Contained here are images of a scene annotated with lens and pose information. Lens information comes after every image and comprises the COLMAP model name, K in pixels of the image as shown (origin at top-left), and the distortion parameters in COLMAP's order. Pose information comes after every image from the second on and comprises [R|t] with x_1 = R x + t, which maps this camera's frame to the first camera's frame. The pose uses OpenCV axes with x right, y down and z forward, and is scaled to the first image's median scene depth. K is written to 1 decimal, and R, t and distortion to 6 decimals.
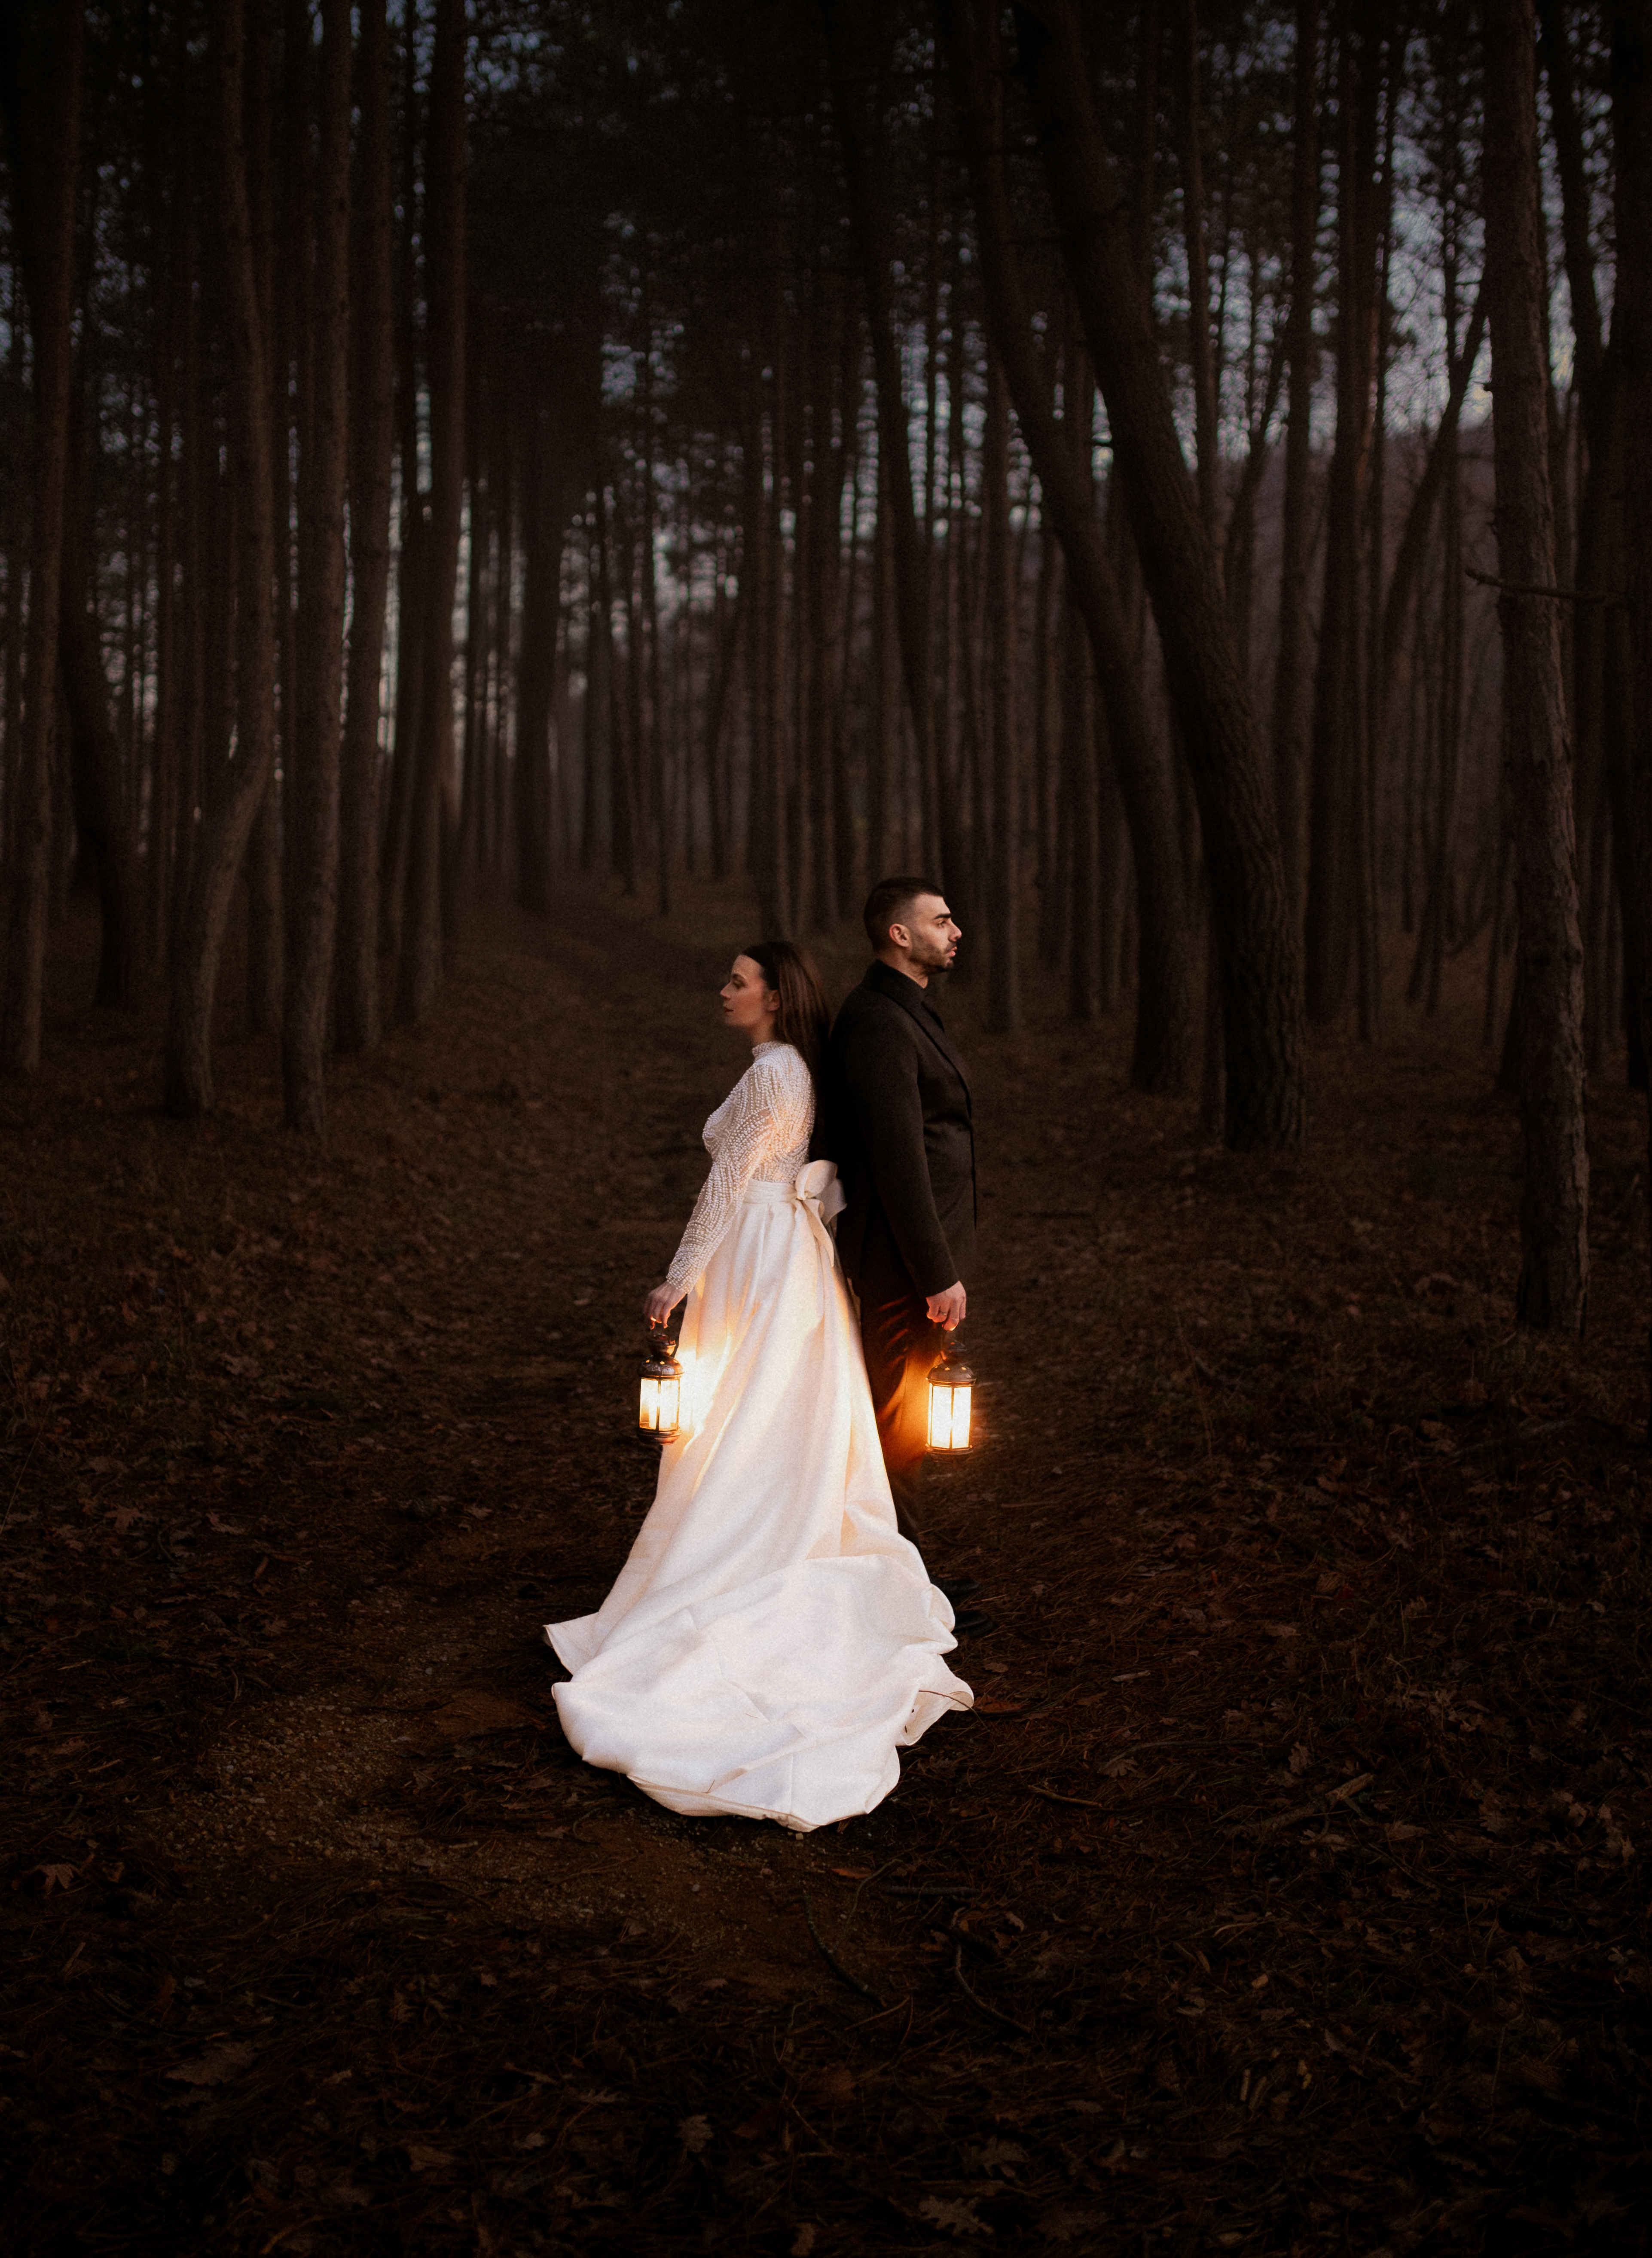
lens RADIAL K [[2552.8, 0, 807.7], [0, 2552.8, 1048.6], [0, 0, 1]] dist [-0.011688, -0.039177]
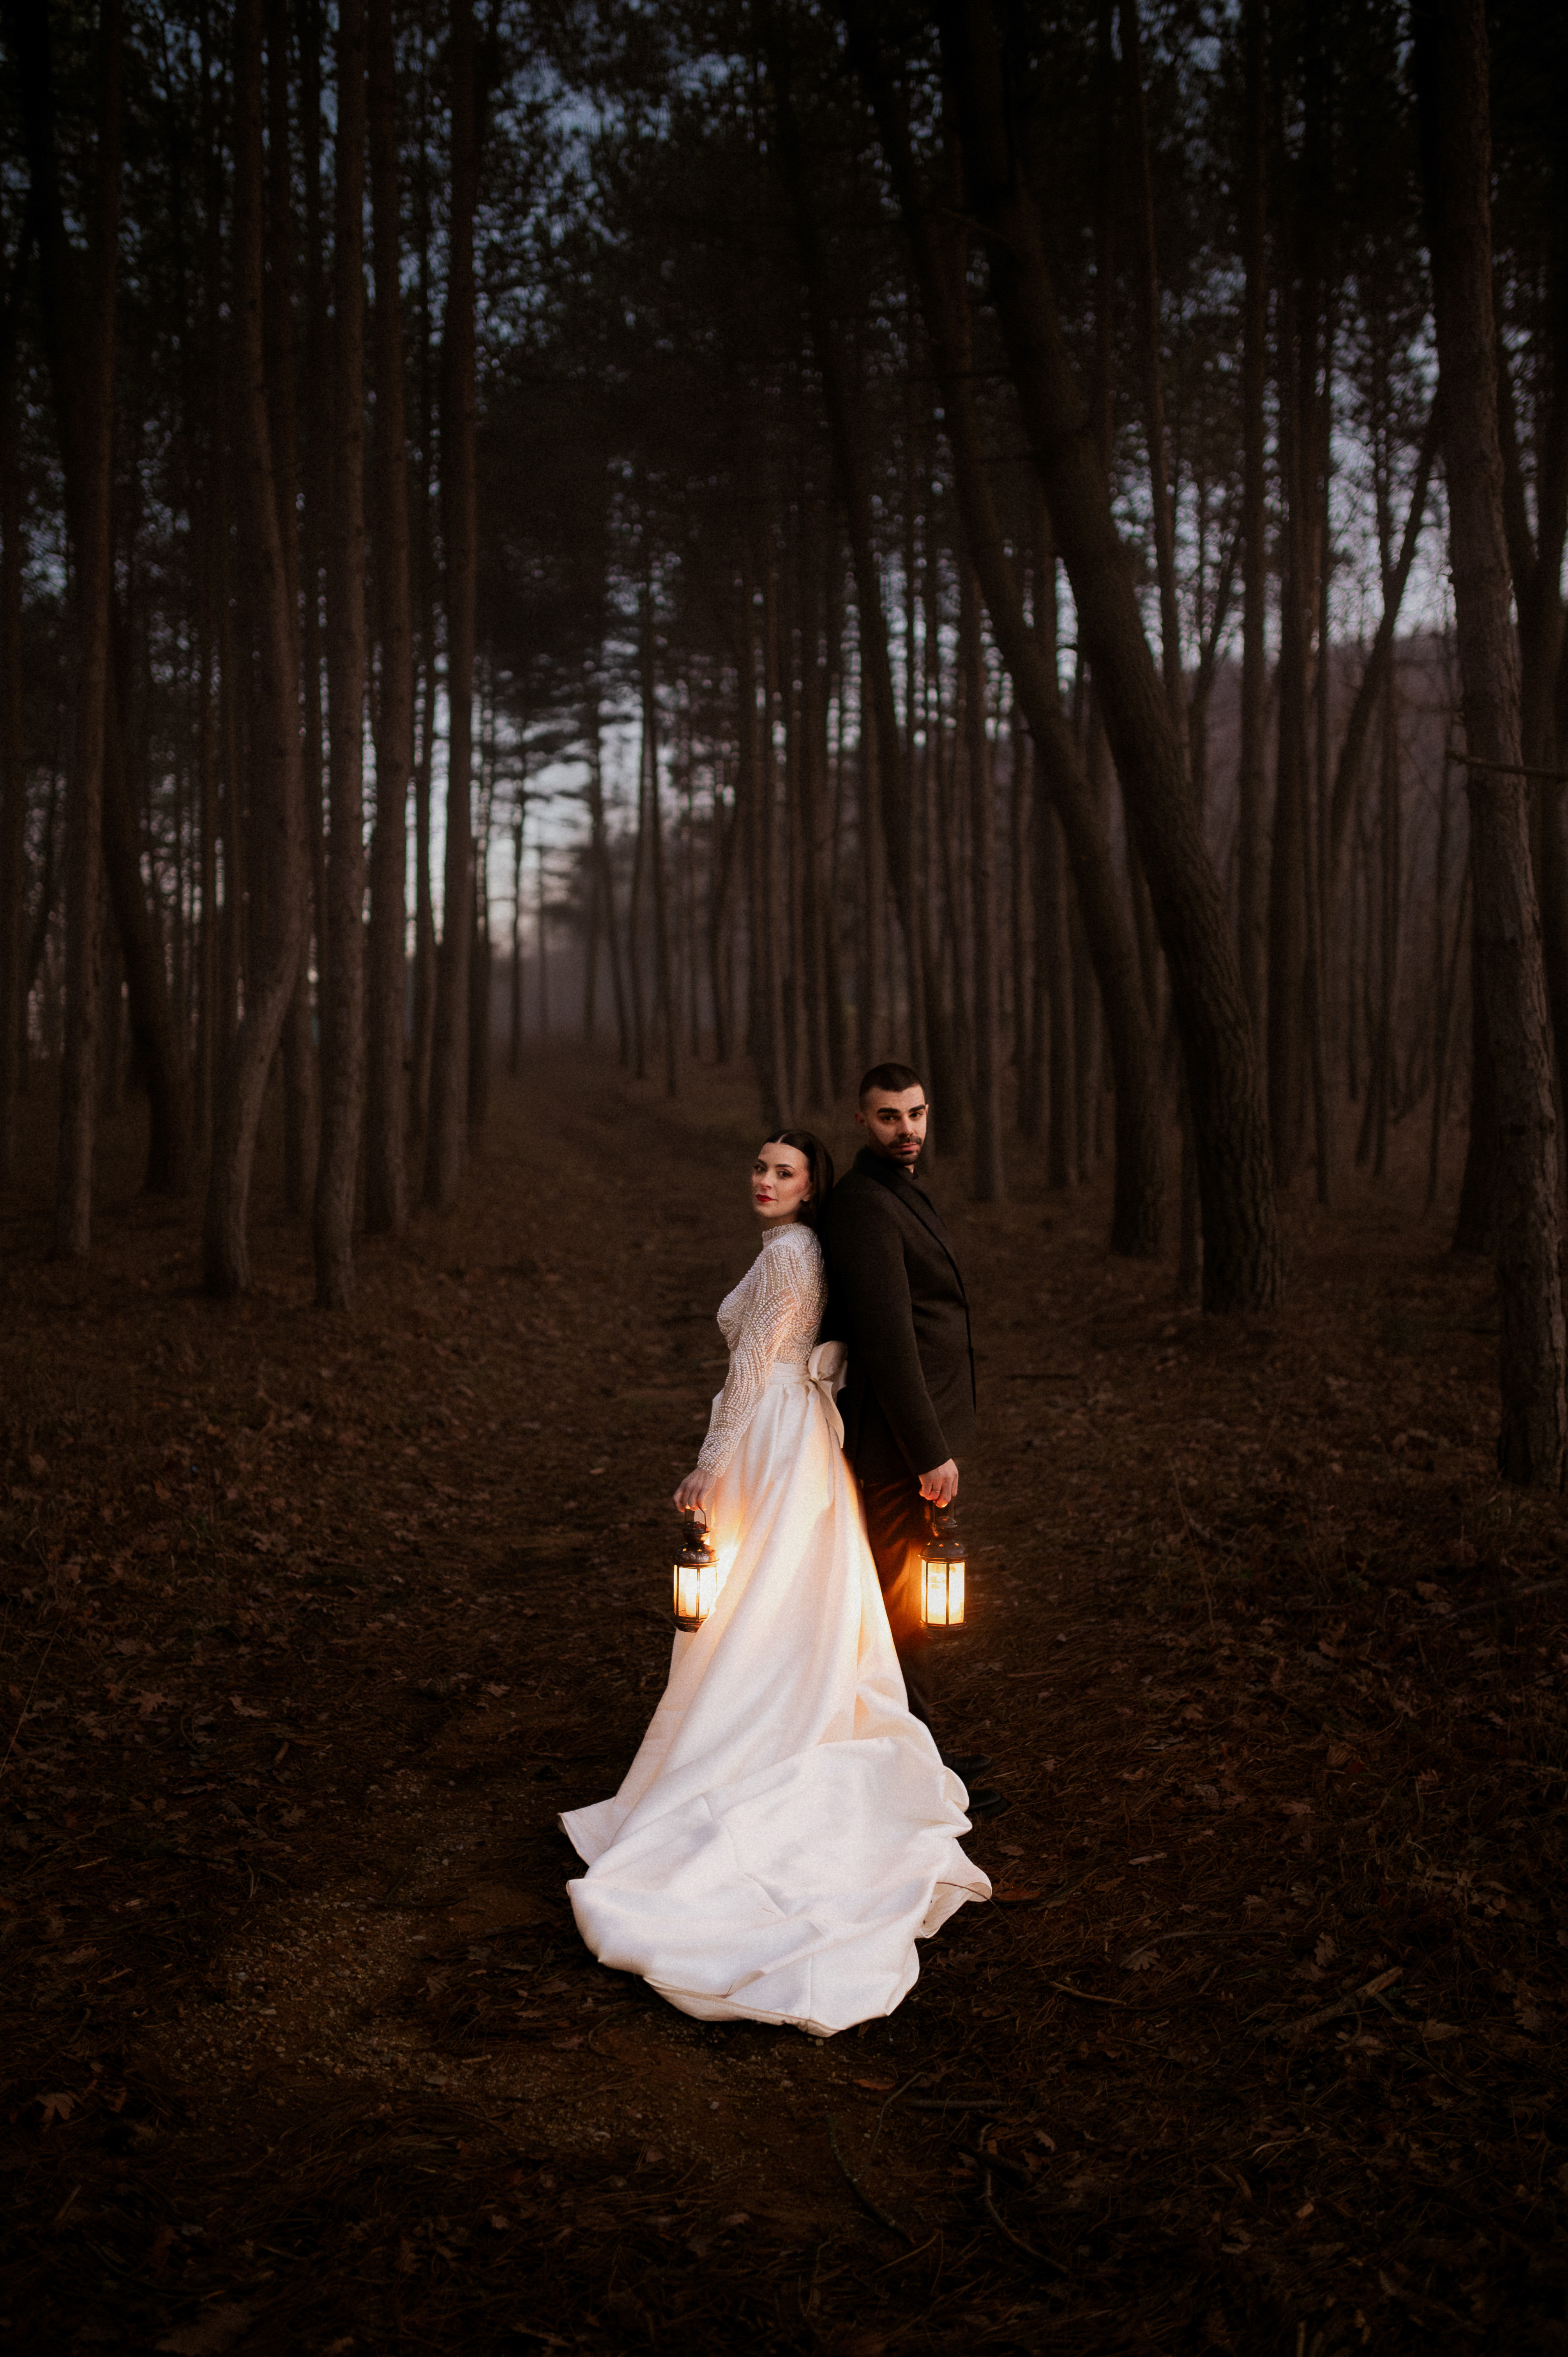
lens RADIAL K [[2318.5, 0, 784.0], [0, 2318.5, 1178.5], [0, 0, 1]] dist [-0.008965, 0.000880]
pose [[0.999812, -0.017212, -0.008880, -0.001560], [0.017070, 0.999730, -0.015786, -0.004382], [0.009149, 0.015632, 0.999836, 0.049166]]
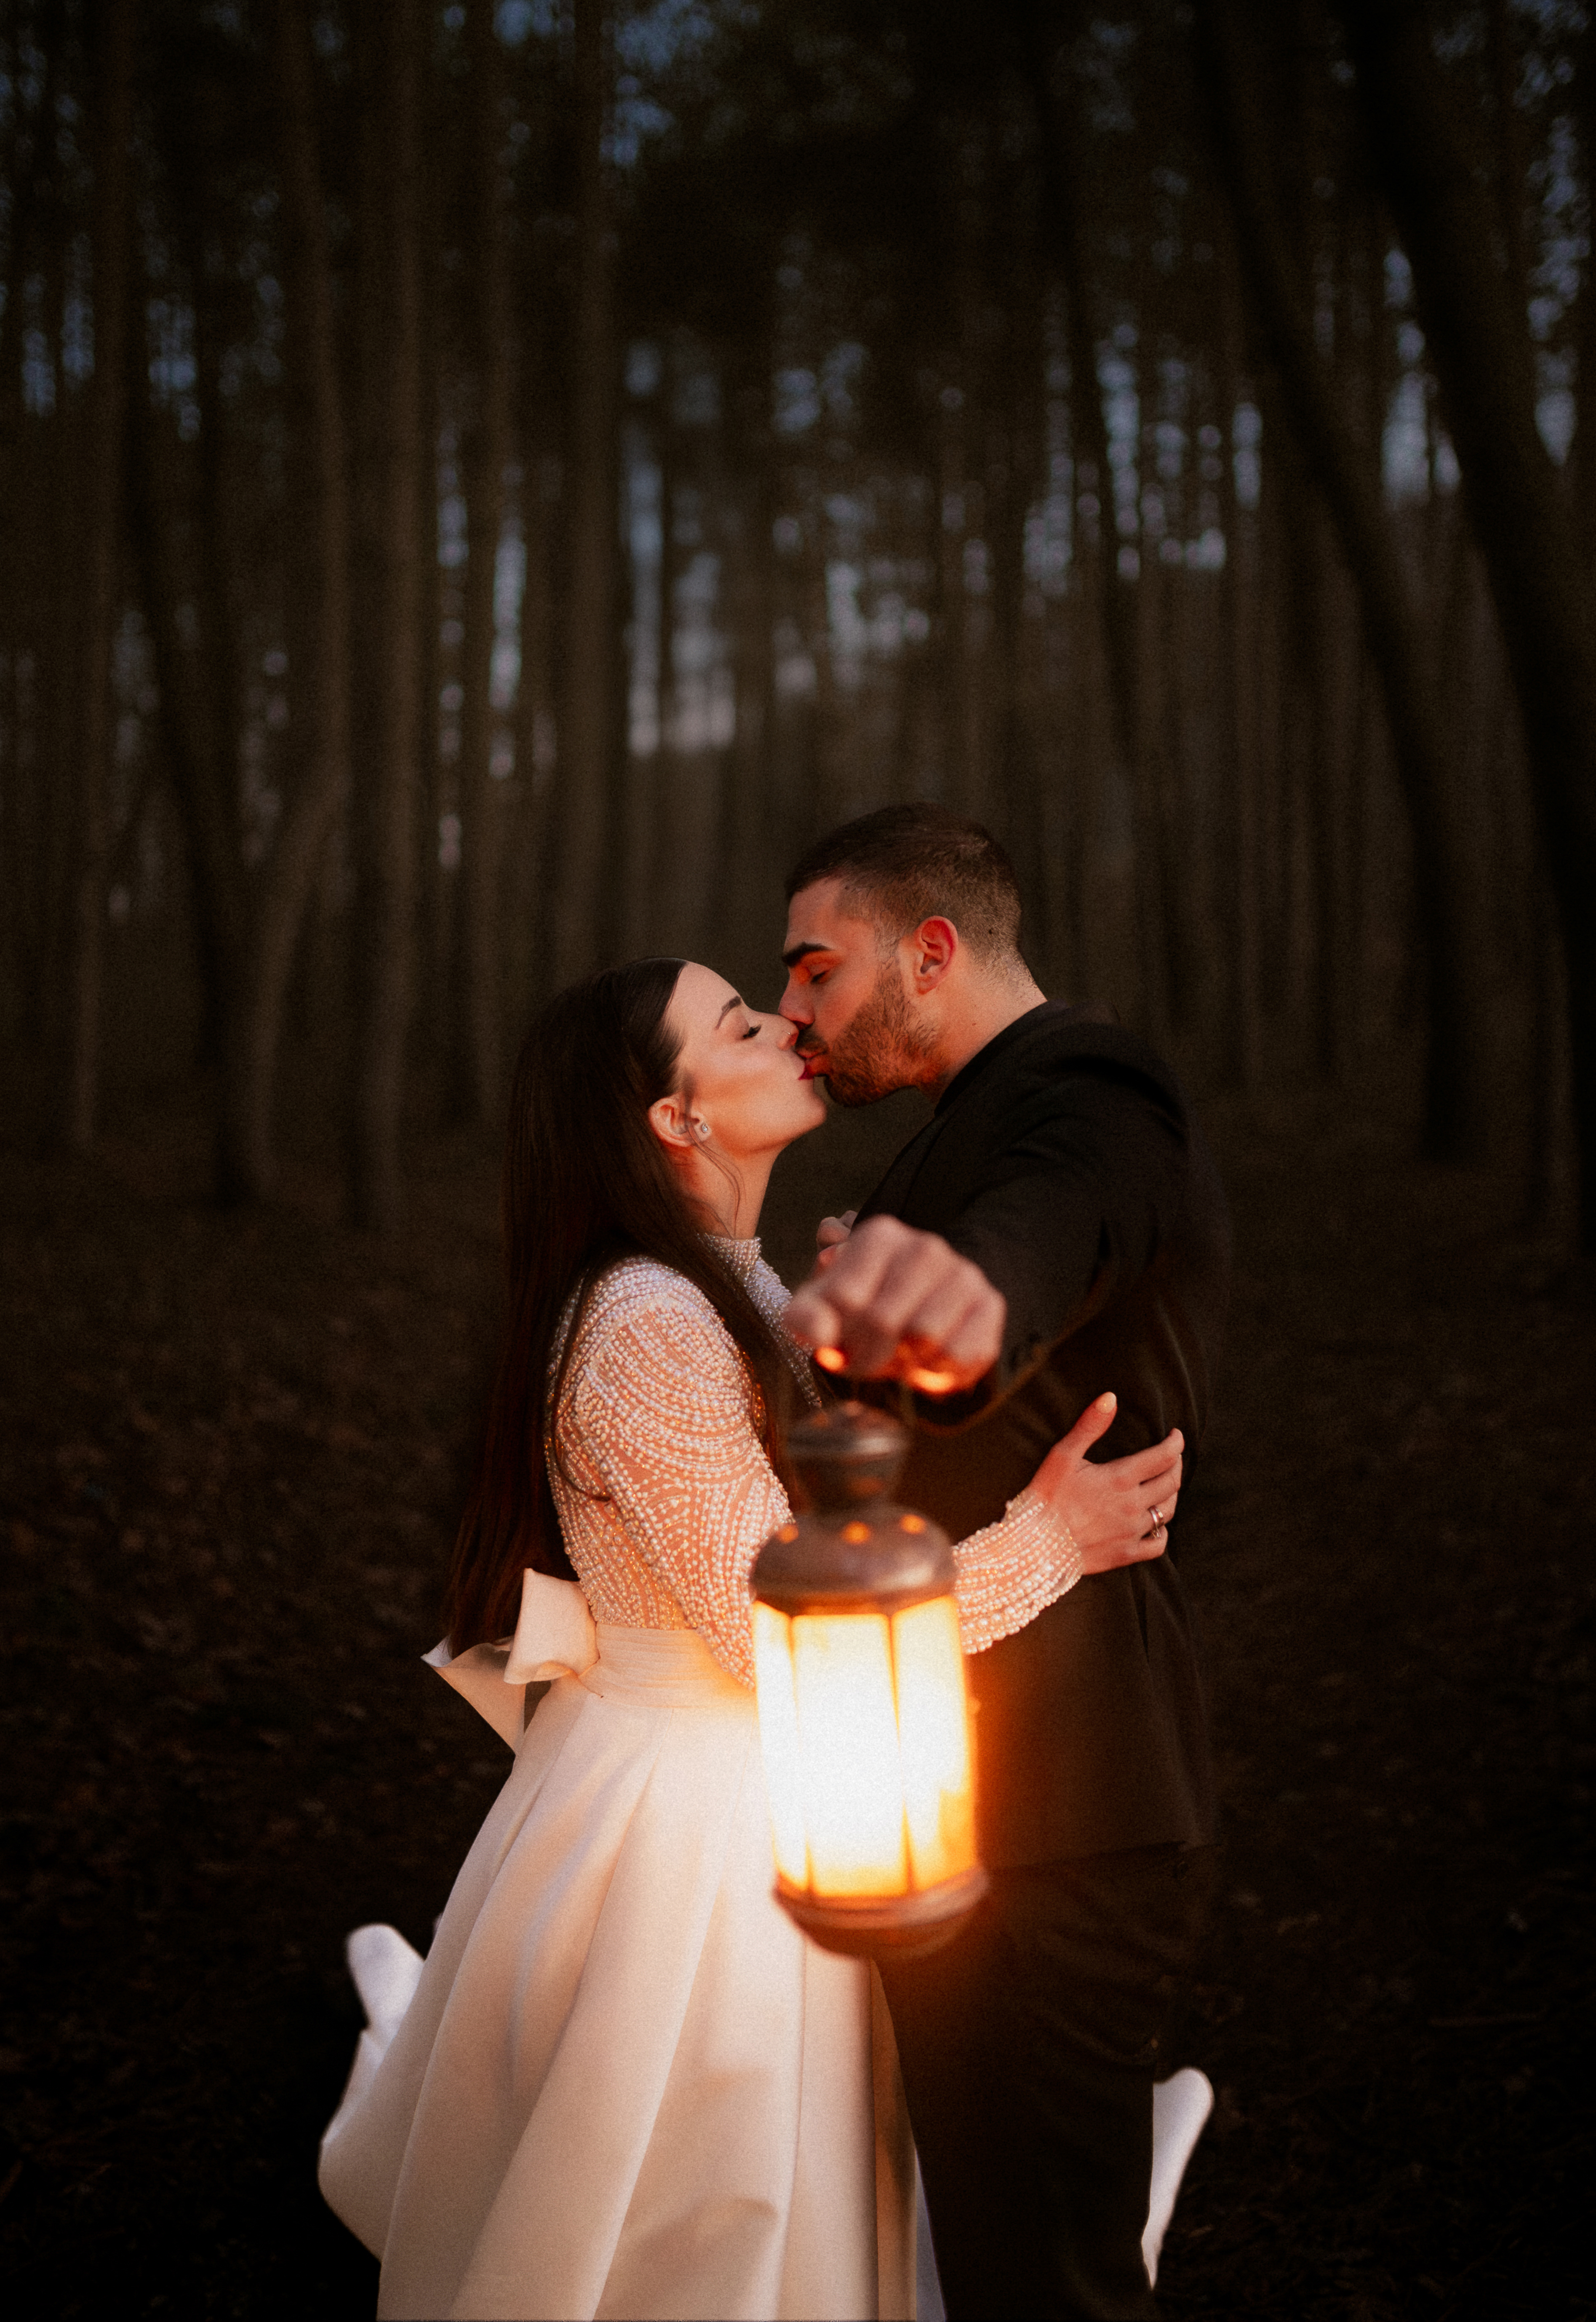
lens RADIAL K [[2509.1, 0, 723.4], [0, 2509.1, 1034.4], [0, 0, 1]] dist [-0.004632, 0.012974]
pose [[0.994046, -0.010760, -0.108431, -0.008270], [0.008001, 0.999634, -0.025842, -0.009180], [0.108669, 0.024820, 0.993768, 0.323932]]
